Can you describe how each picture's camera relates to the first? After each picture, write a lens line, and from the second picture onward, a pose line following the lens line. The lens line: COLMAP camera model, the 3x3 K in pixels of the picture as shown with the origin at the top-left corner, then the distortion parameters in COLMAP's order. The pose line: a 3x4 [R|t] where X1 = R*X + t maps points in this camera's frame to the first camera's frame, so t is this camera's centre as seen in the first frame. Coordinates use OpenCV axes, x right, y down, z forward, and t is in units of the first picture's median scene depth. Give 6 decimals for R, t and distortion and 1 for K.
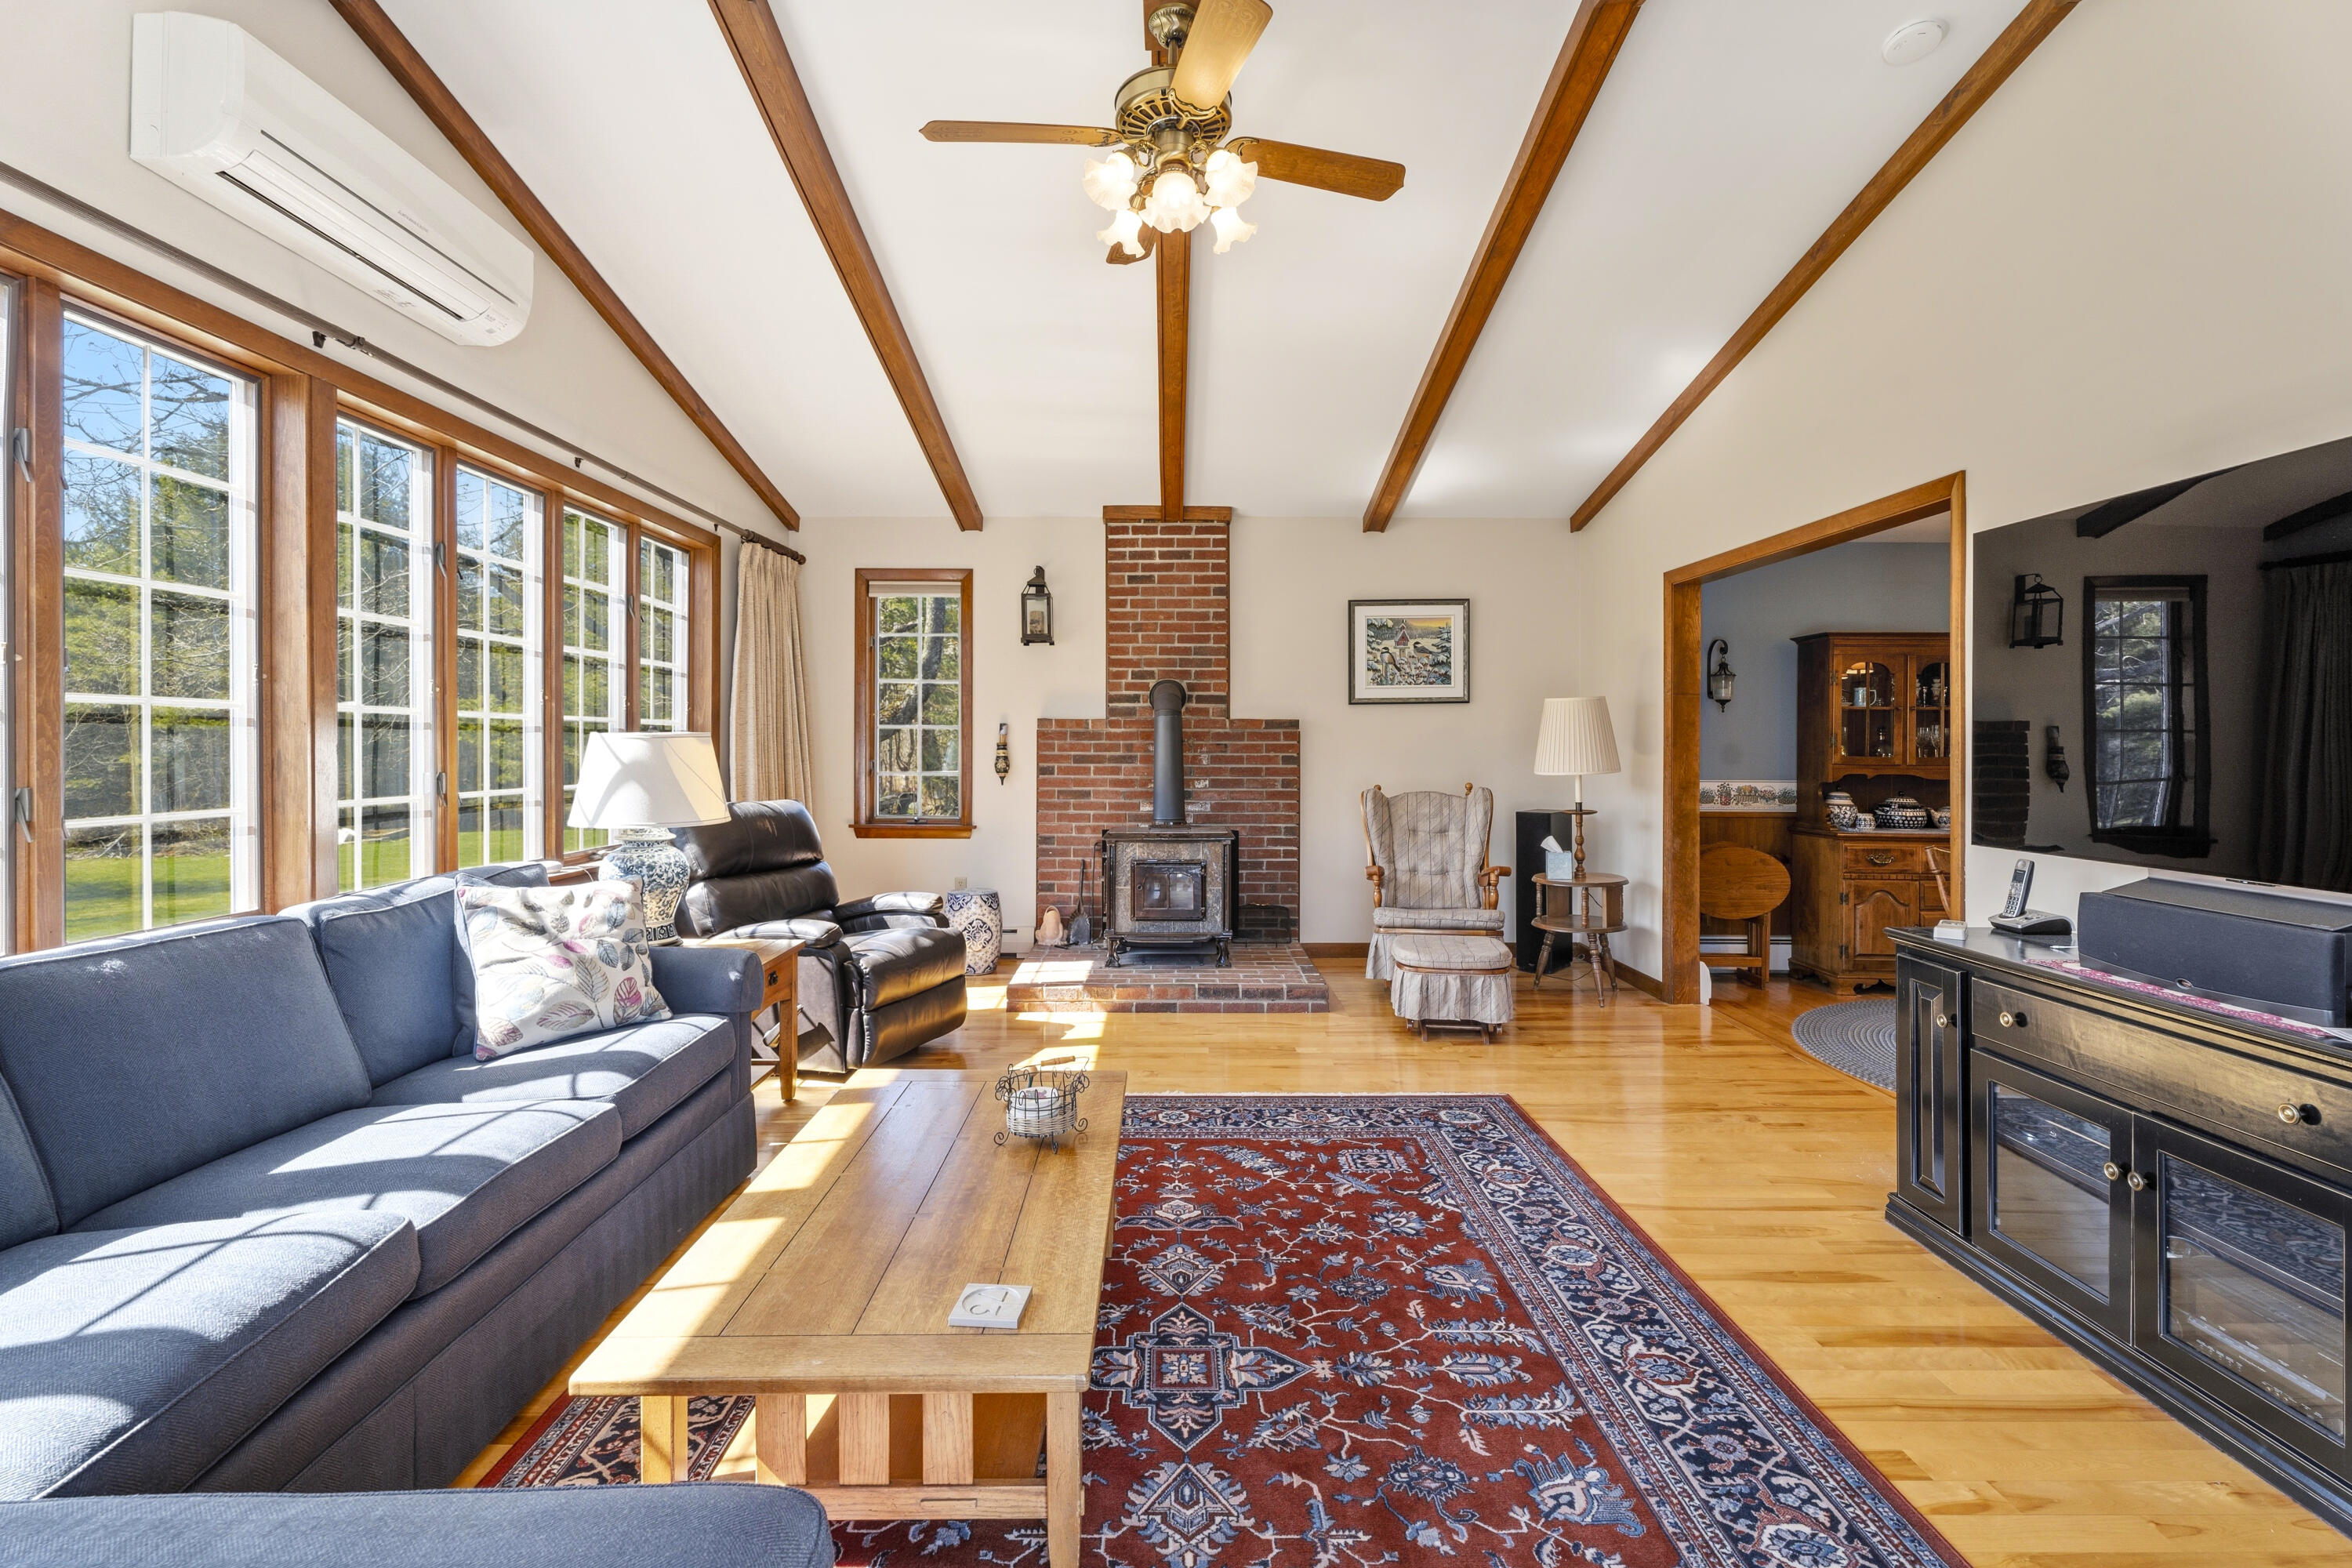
lens RADIAL K [[1069.8, 0, 1168.6], [0, 1069.8, 741.6], [0, 0, 1]] dist [-0.001622, 0.000245]
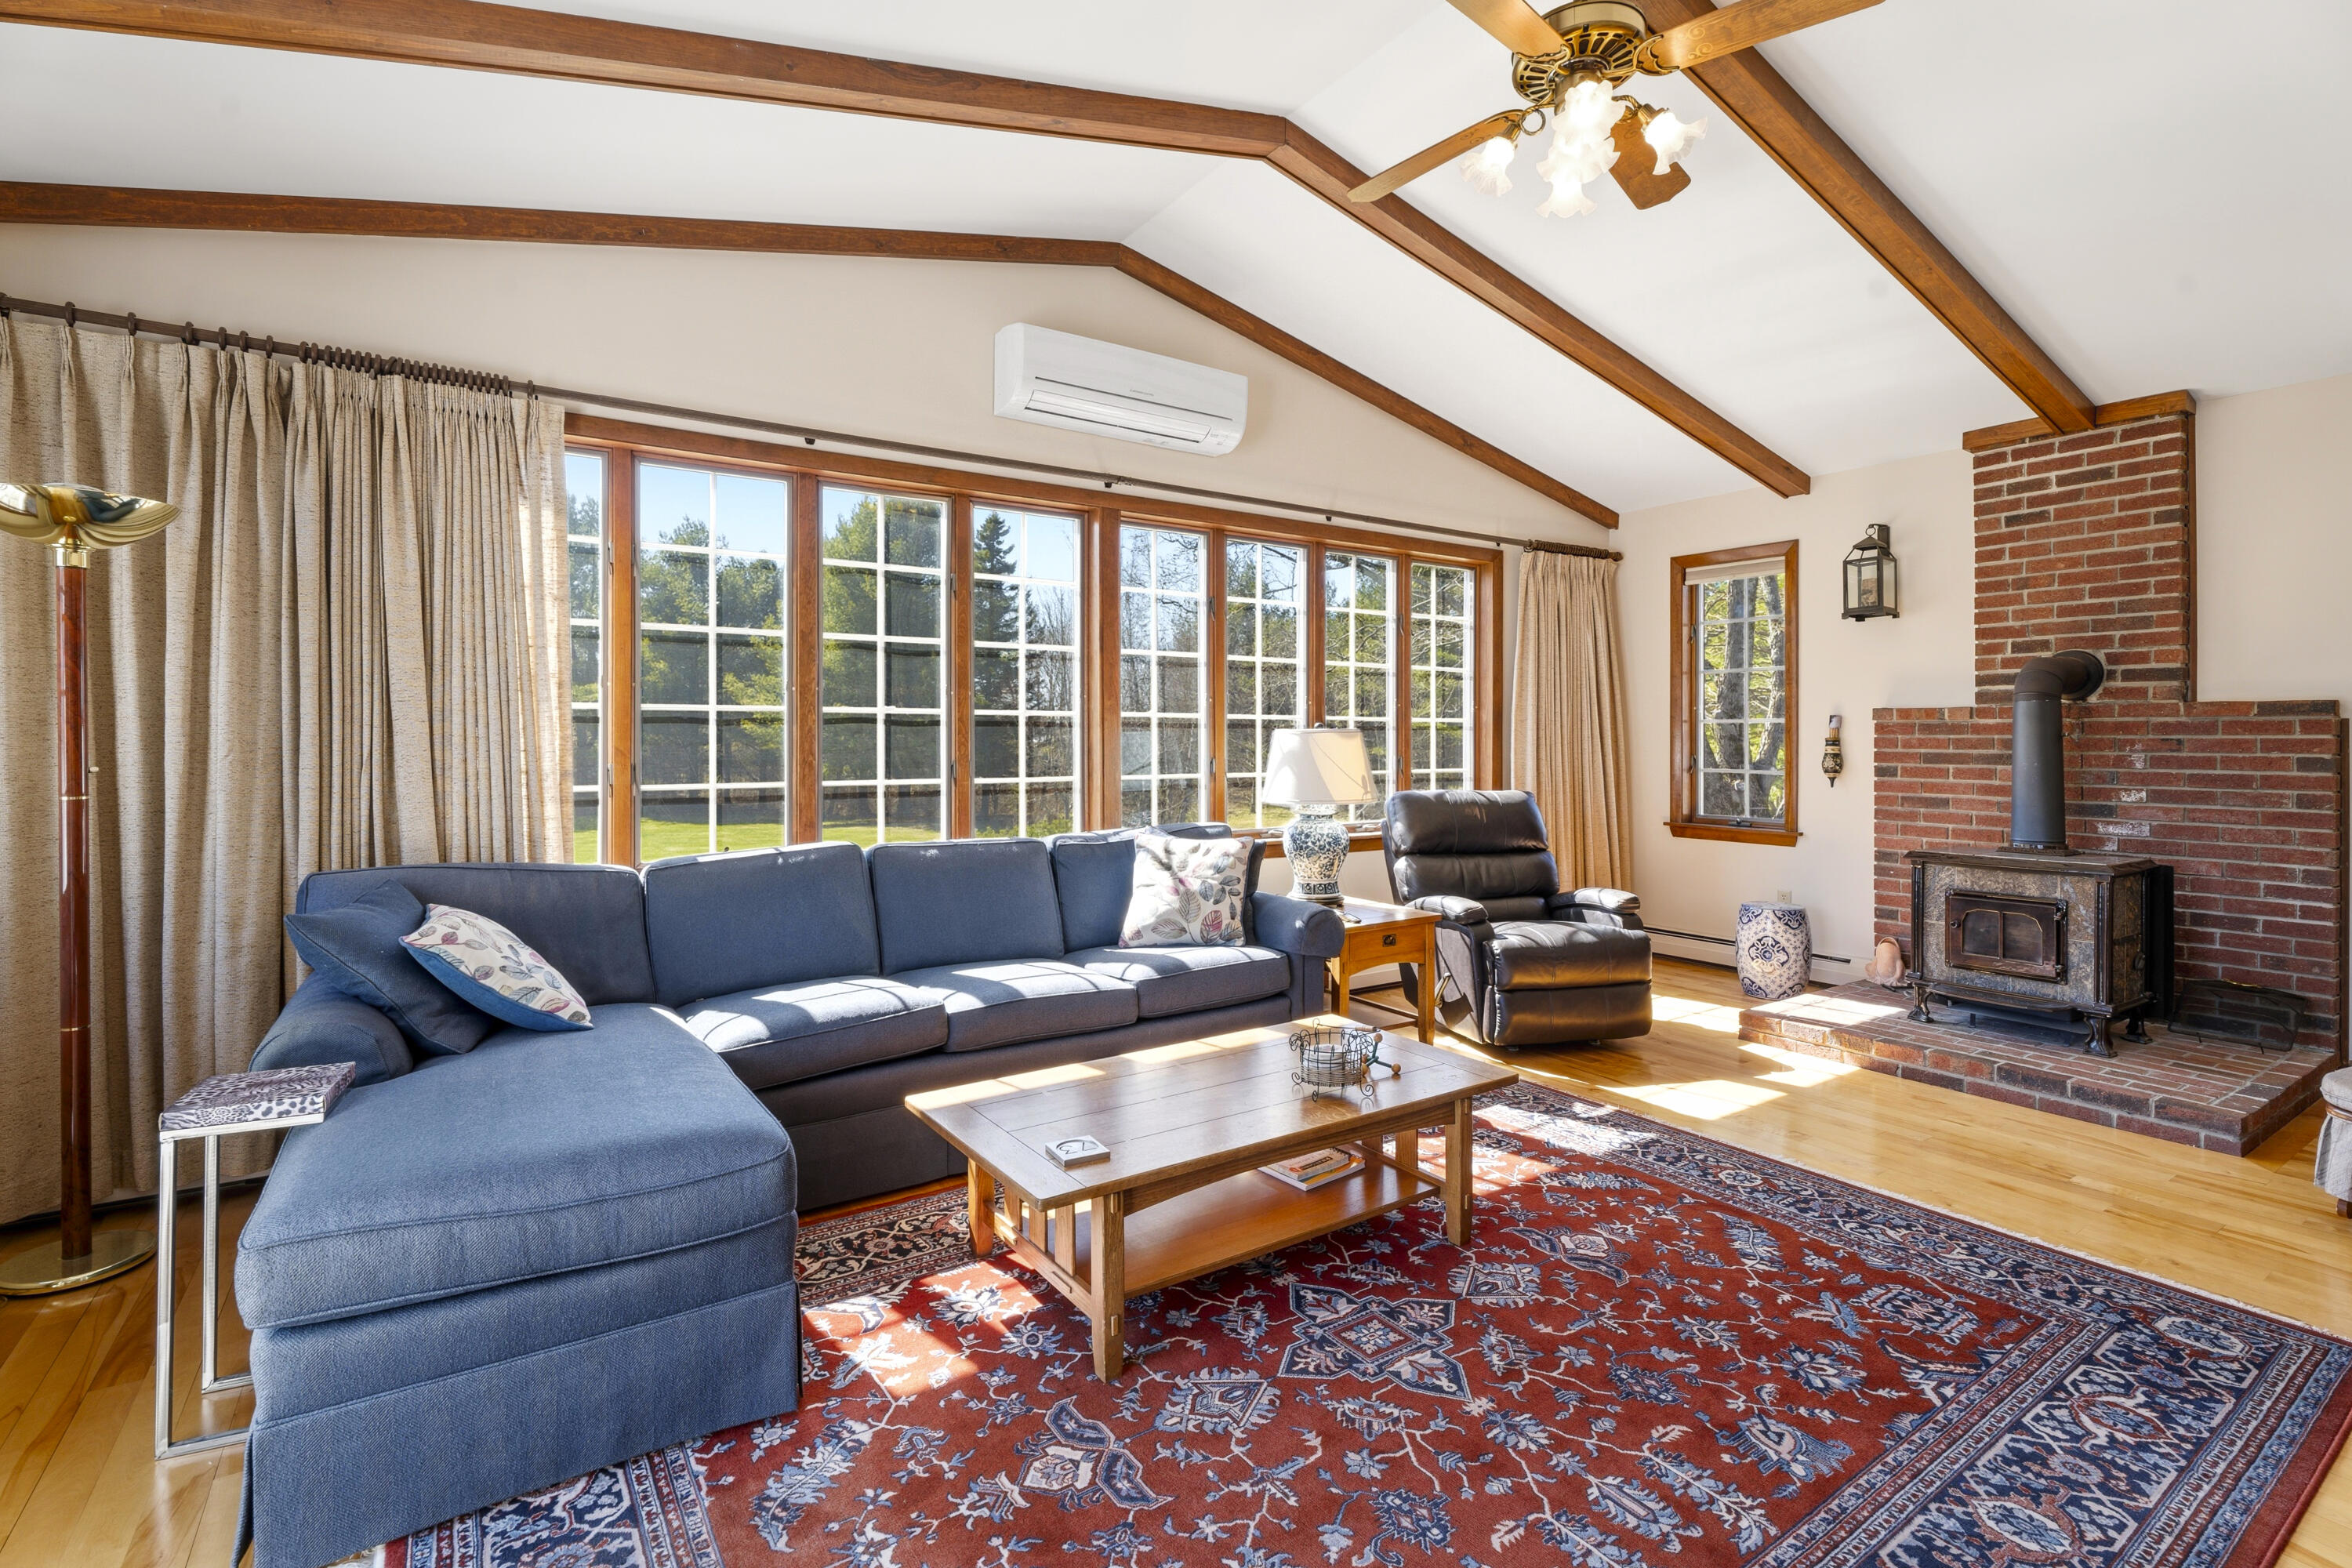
lens RADIAL K [[1069.8, 0, 1168.6], [0, 1069.8, 741.6], [0, 0, 1]] dist [-0.001622, 0.000245]
pose [[0.554349, 0.003230, -0.832278, 0.464051], [0.000732, 0.999990, 0.004368, 0.000385], [0.832284, -0.003031, 0.554341, 0.154812]]
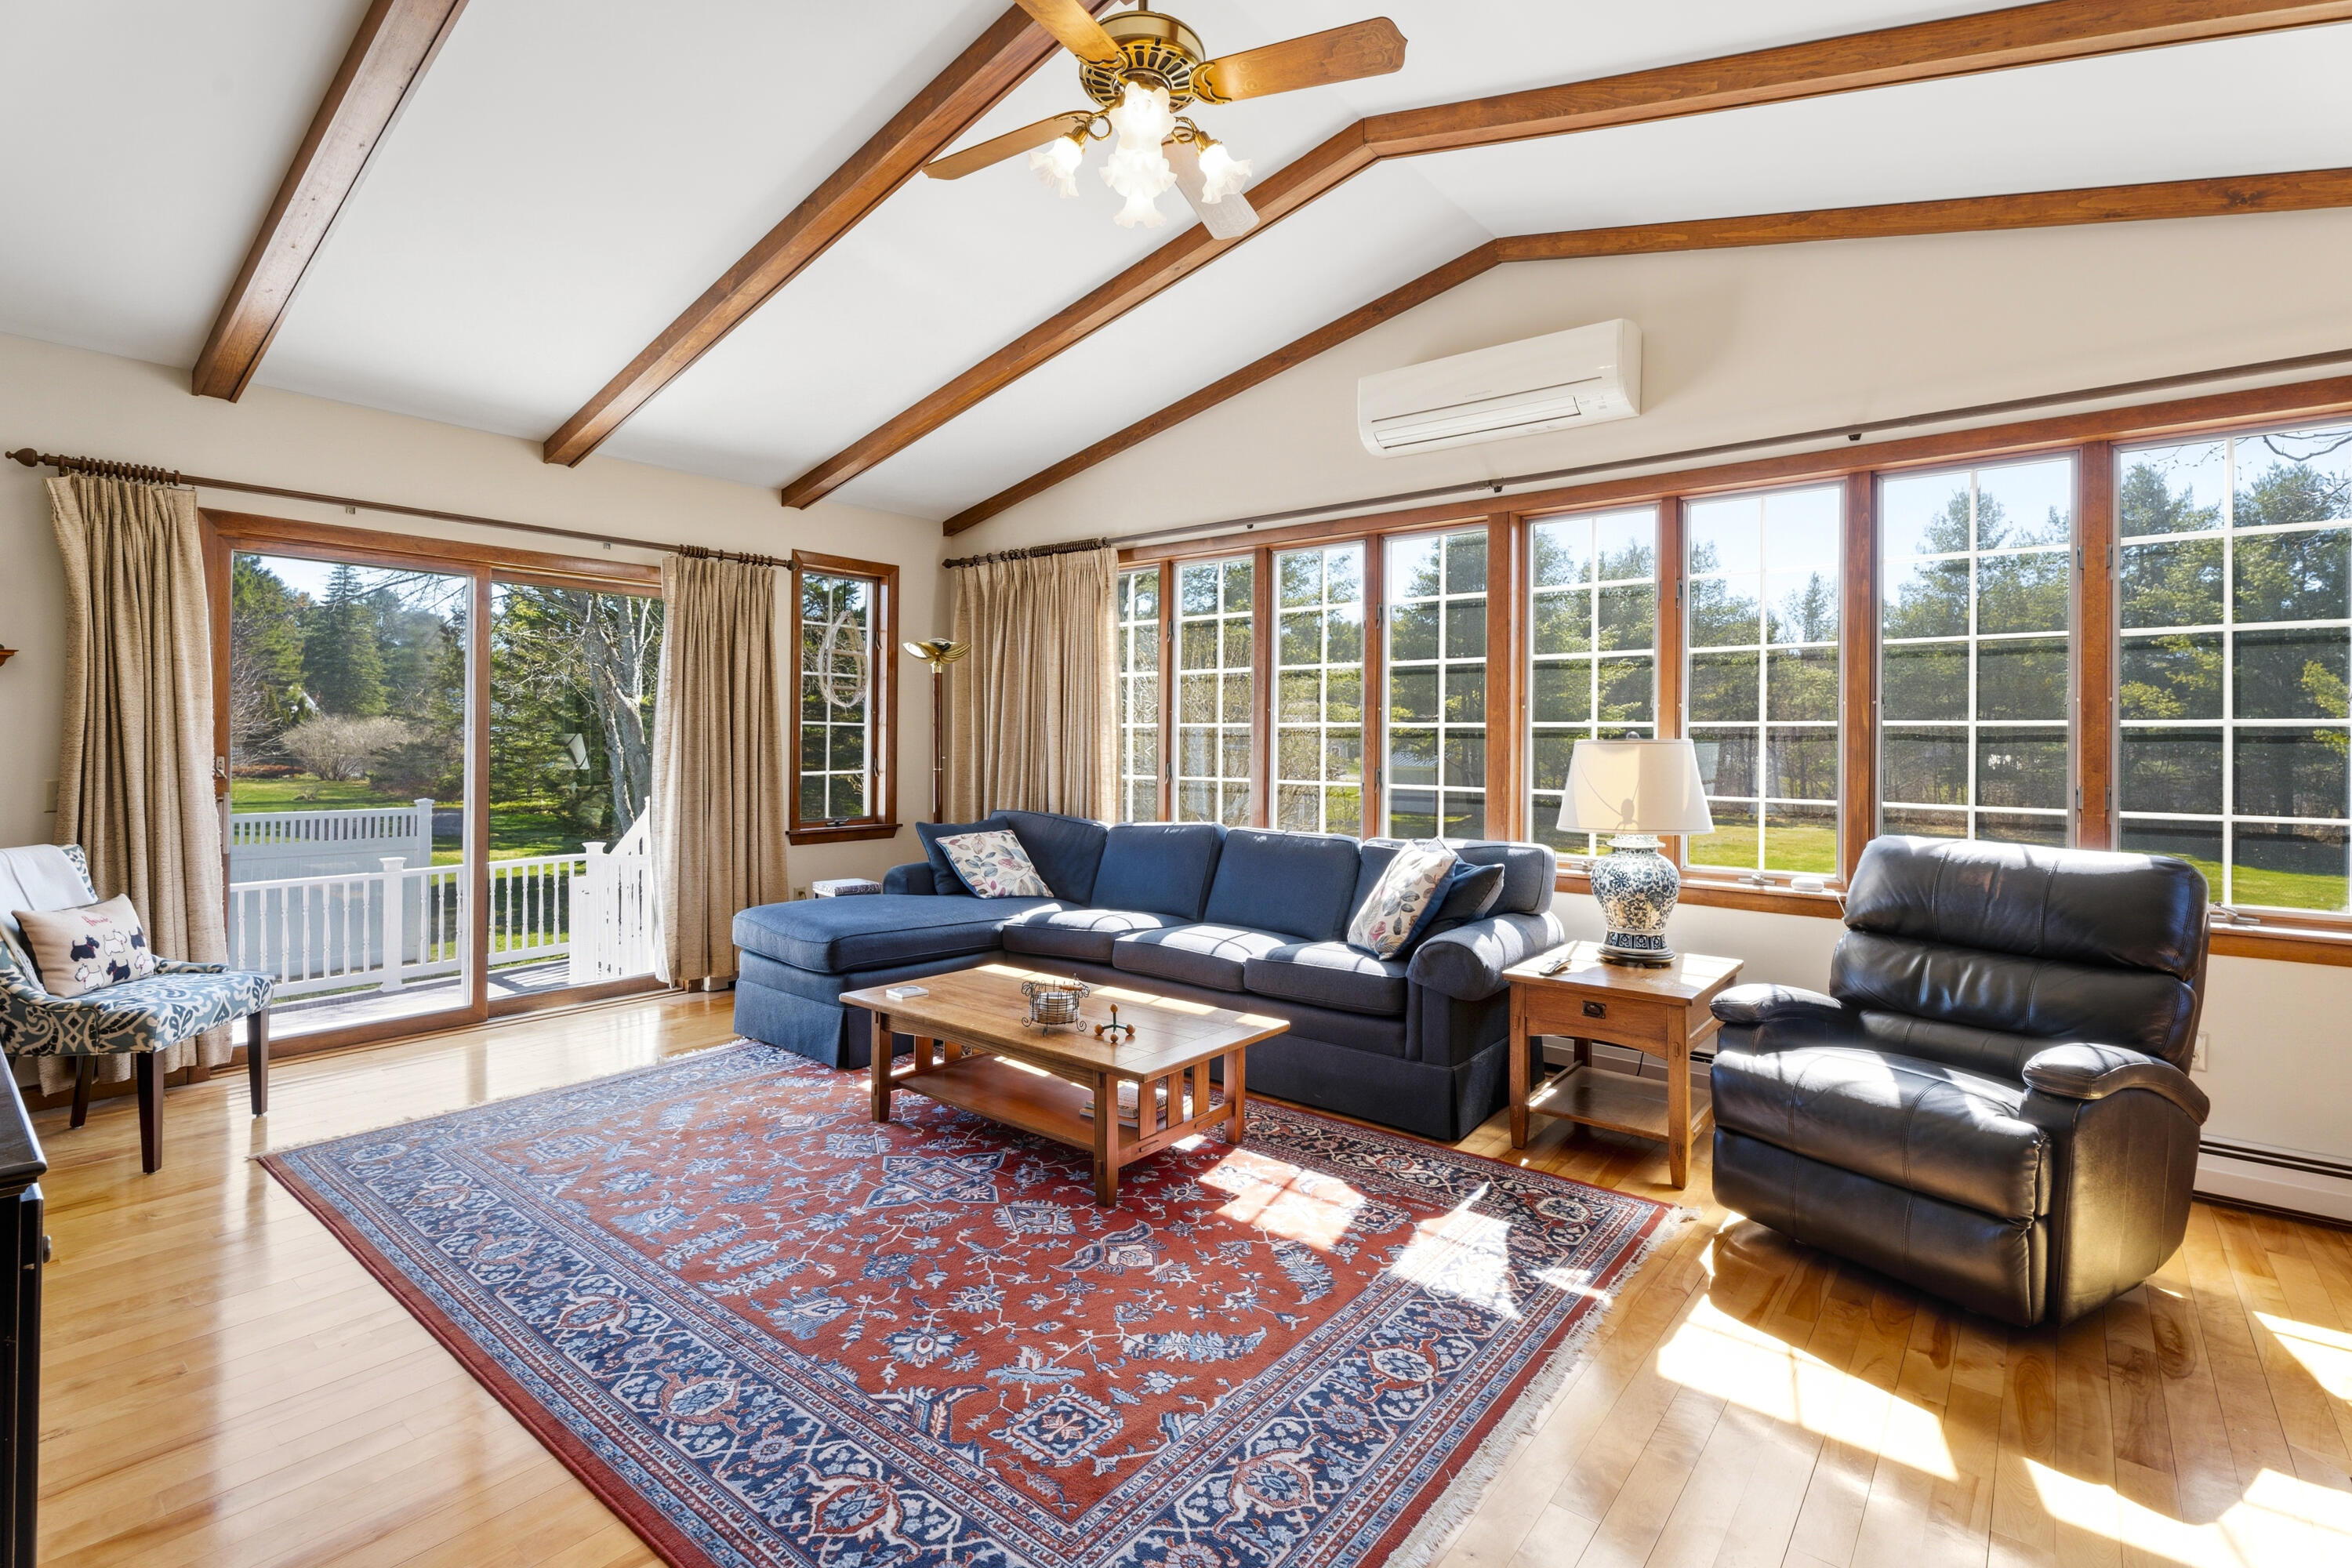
lens RADIAL K [[1096.1, 0, 1169.7], [0, 1096.1, 746.4], [0, 0, 1]] dist [-0.001147, 0.000321]
pose [[-0.633107, -0.007403, -0.774029, 0.578754], [-0.009151, 0.999956, -0.002078, 0.003156], [0.774010, 0.005768, -0.633147, 1.305524]]
